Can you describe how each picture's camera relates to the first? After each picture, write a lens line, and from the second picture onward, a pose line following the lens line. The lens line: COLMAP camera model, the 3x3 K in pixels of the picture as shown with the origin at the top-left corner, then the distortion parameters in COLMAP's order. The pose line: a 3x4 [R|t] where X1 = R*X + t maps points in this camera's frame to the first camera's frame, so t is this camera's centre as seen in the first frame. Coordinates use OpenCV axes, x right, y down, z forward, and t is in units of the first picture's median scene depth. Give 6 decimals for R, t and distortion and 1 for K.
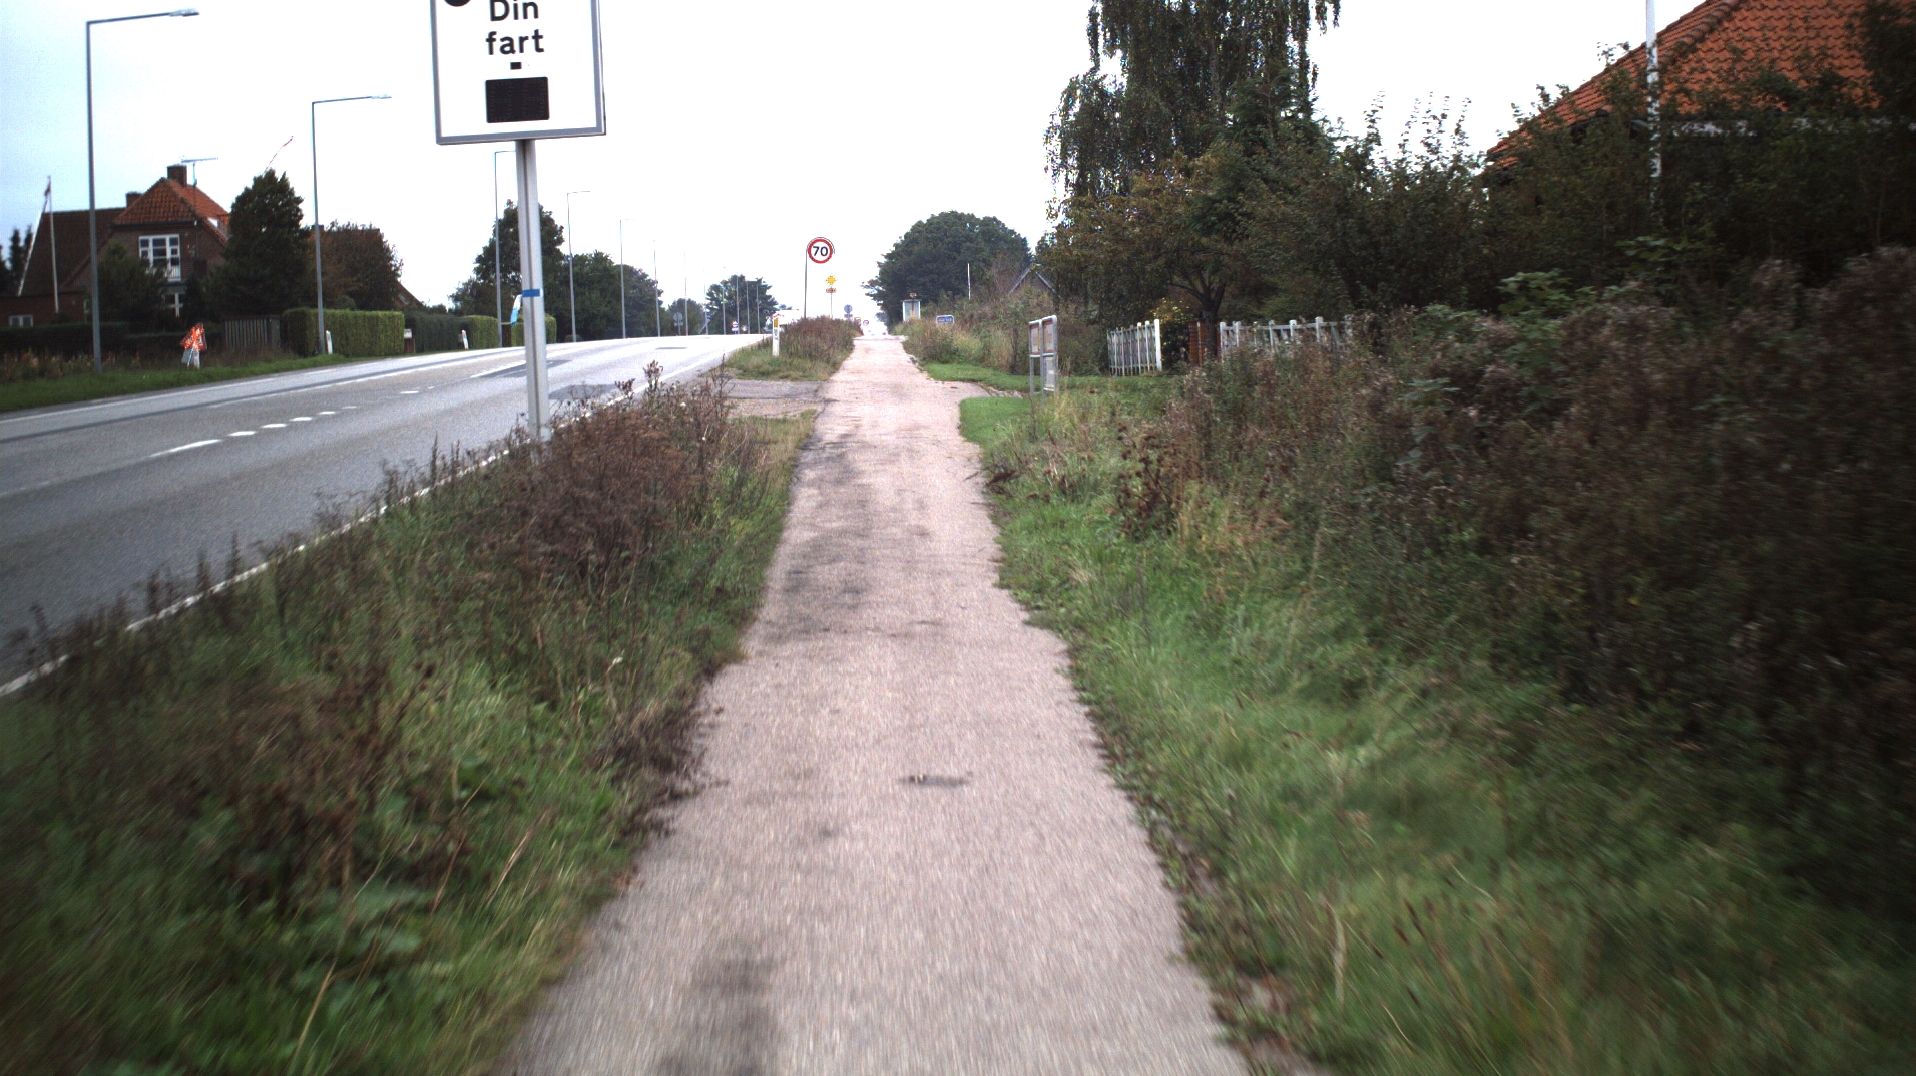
lens RADIAL K [[3587.3, 0, 958.0], [0, 3587.3, 538.0], [0, 0, 1]] dist [-0.256665, 0.103915]
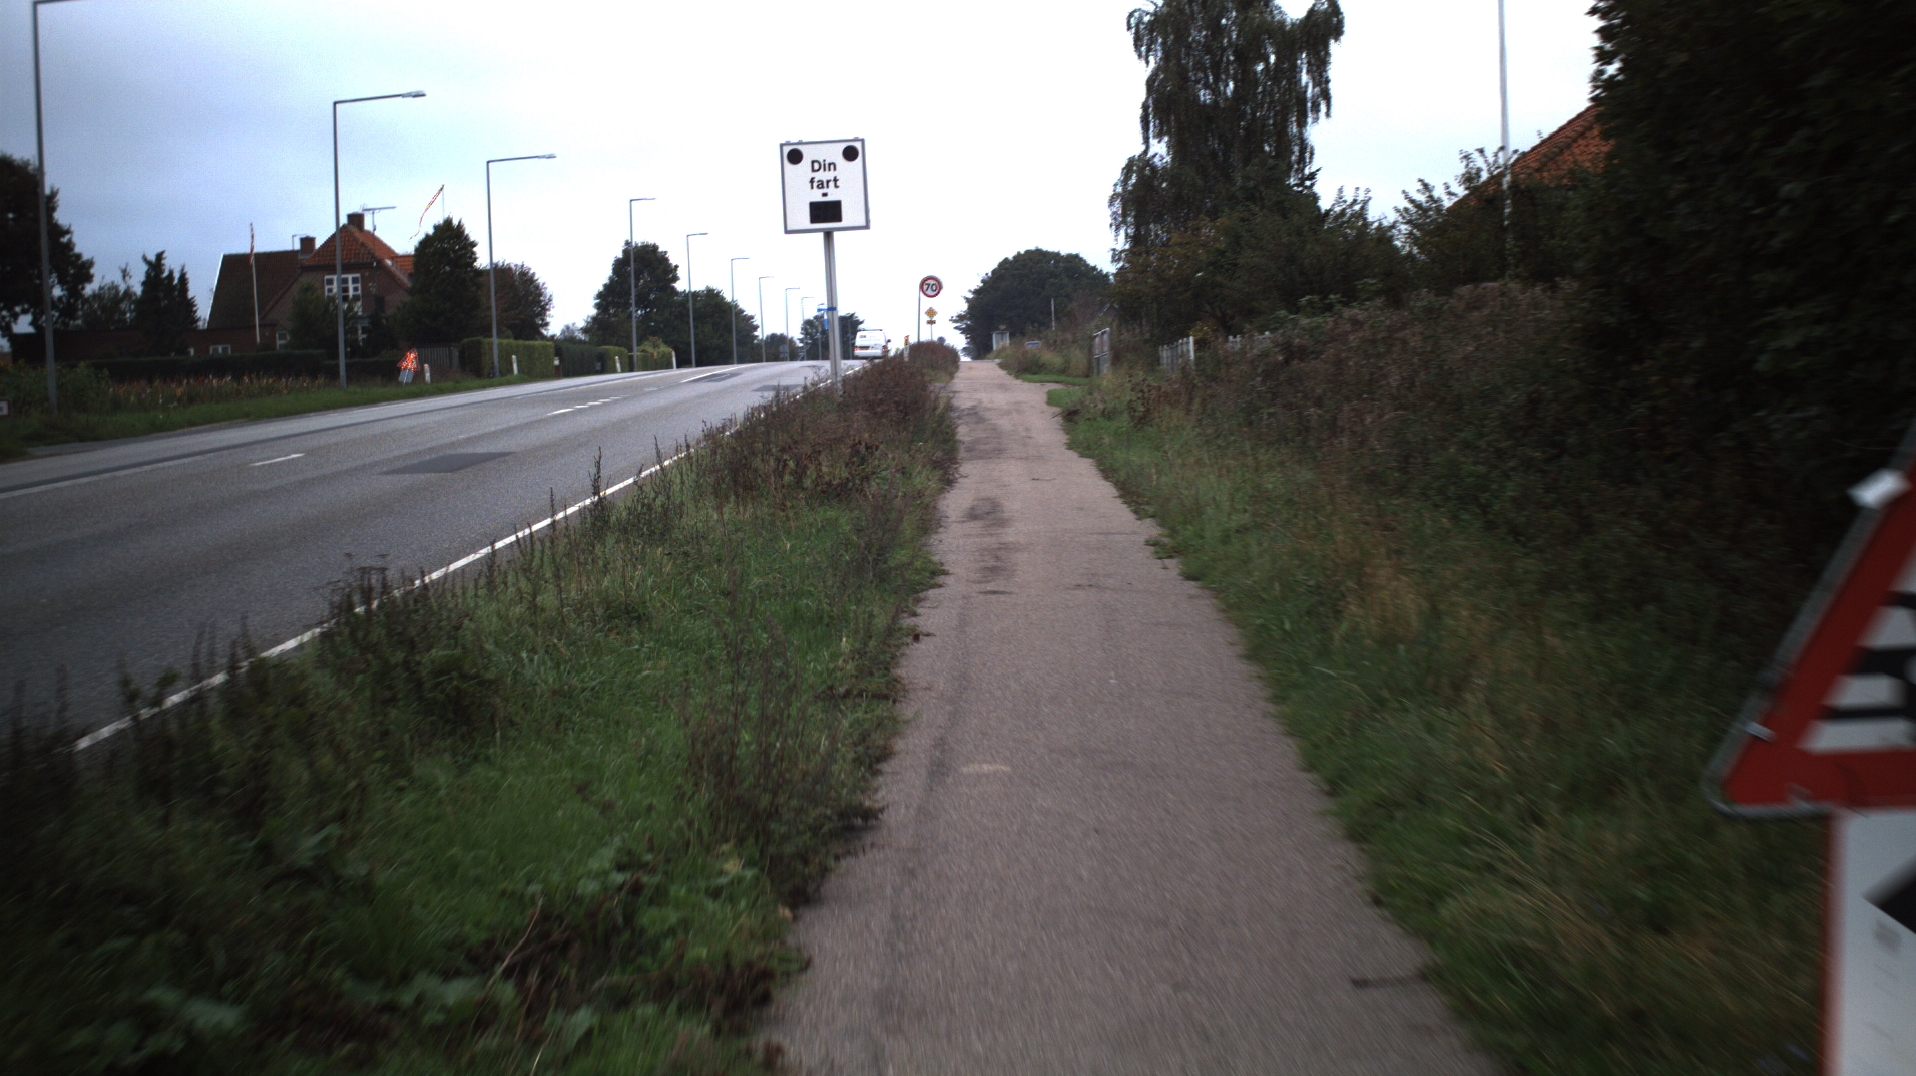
lens RADIAL K [[3587.3, 0, 958.0], [0, 3587.3, 538.0], [0, 0, 1]] dist [-0.256665, 0.103915]
pose [[0.999716, -0.002818, -0.023675, -0.000995], [0.002583, 0.999947, -0.009943, 0.025631], [0.023702, 0.009879, 0.999670, -0.322309]]
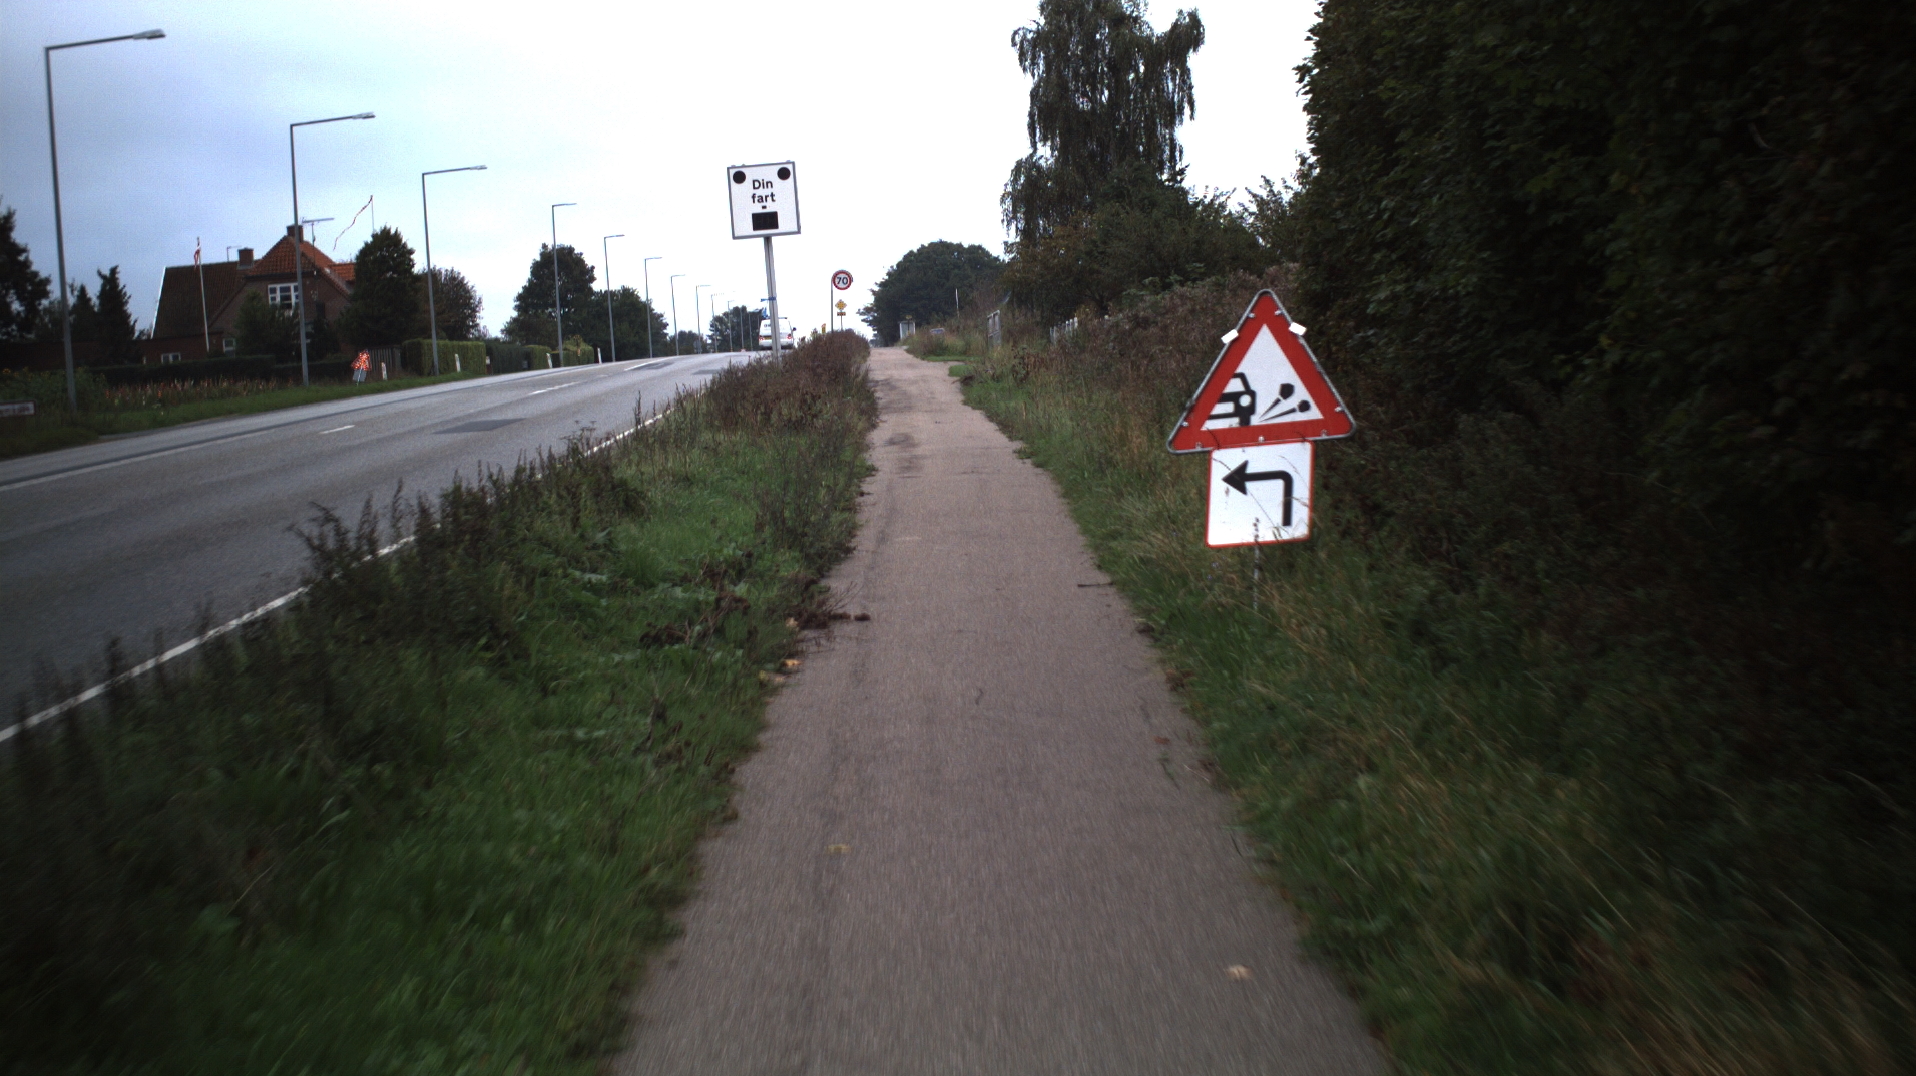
lens RADIAL K [[3587.3, 0, 958.0], [0, 3587.3, 538.0], [0, 0, 1]] dist [-0.256665, 0.103915]
pose [[0.999539, -0.030340, 0.000810, 0.000578], [0.030345, 0.999513, -0.007340, 0.038875], [-0.000587, 0.007362, 0.999973, -0.482952]]
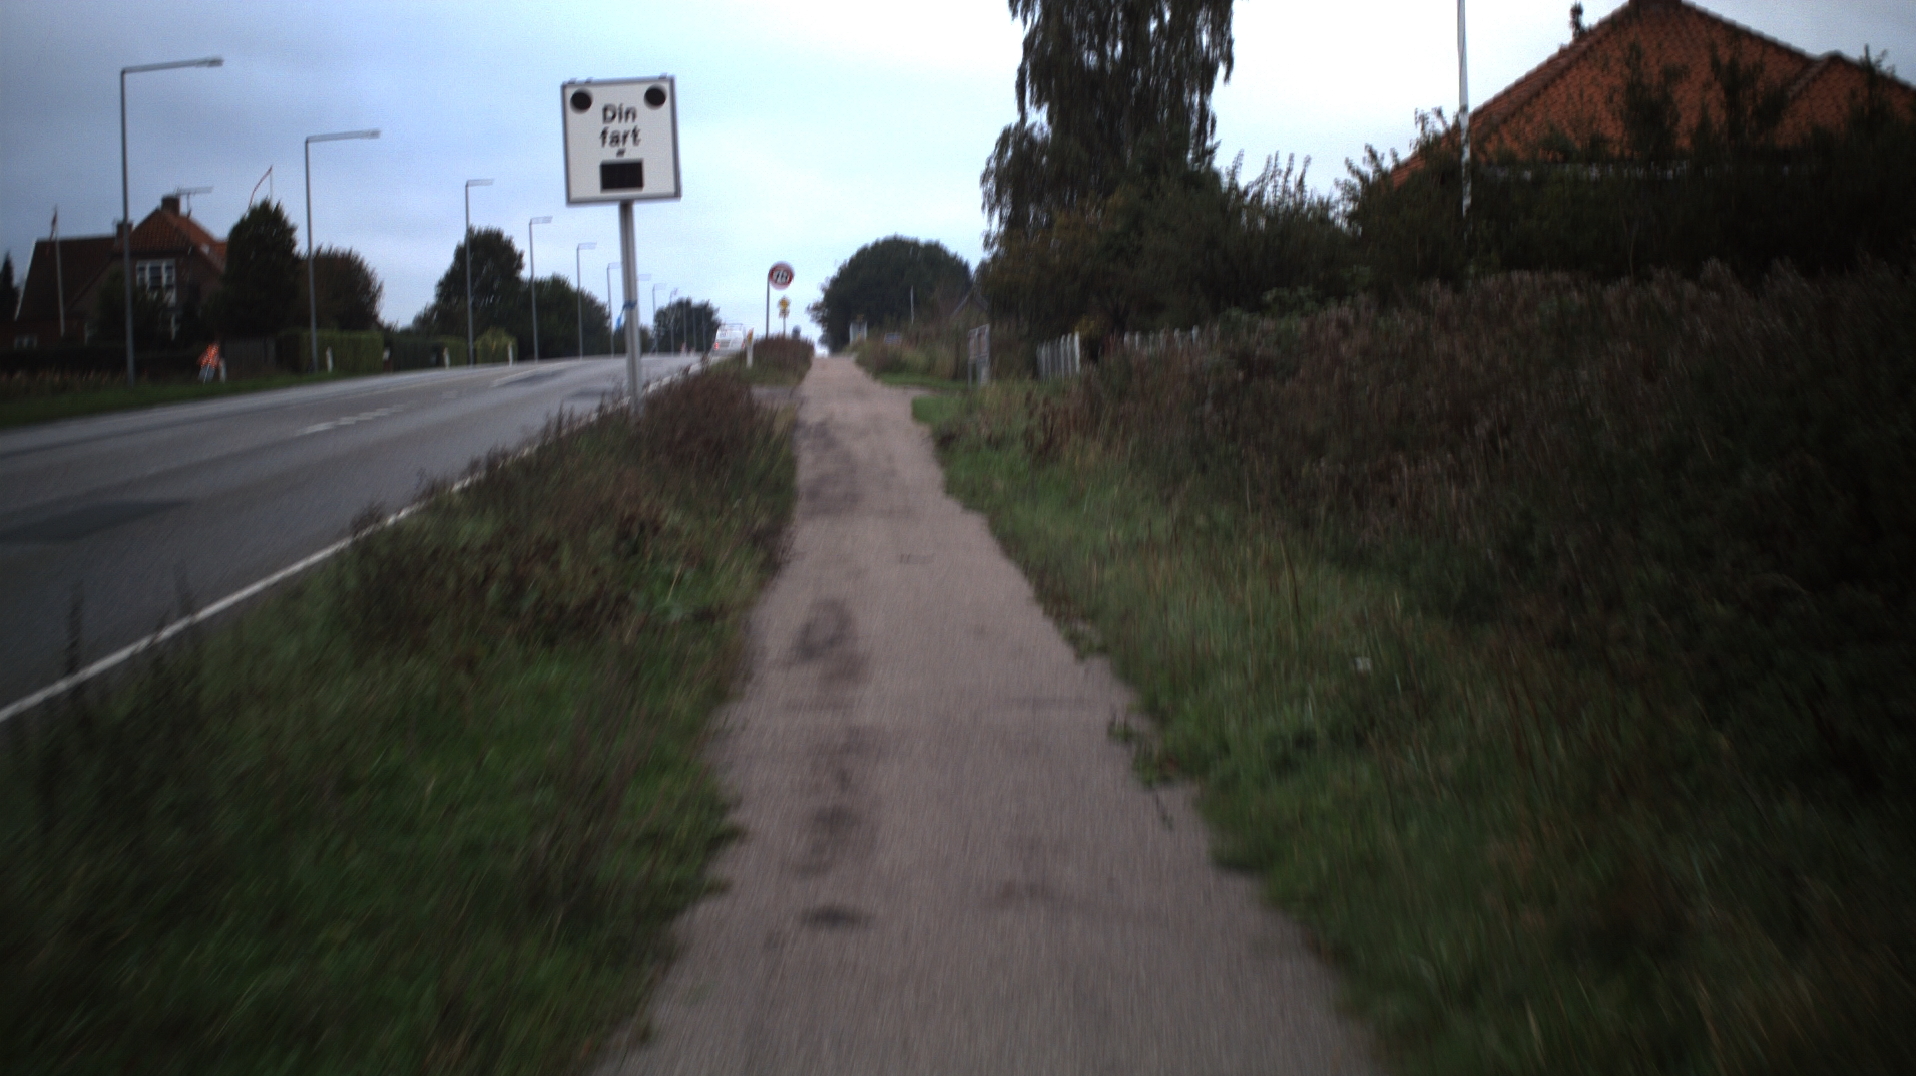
lens RADIAL K [[3587.3, 0, 958.0], [0, 3587.3, 538.0], [0, 0, 1]] dist [-0.256665, 0.103915]
pose [[0.999869, -0.002239, 0.016020, -0.002408], [0.002349, 0.999974, -0.006840, 0.012683], [-0.016004, 0.006876, 0.999848, -0.160116]]
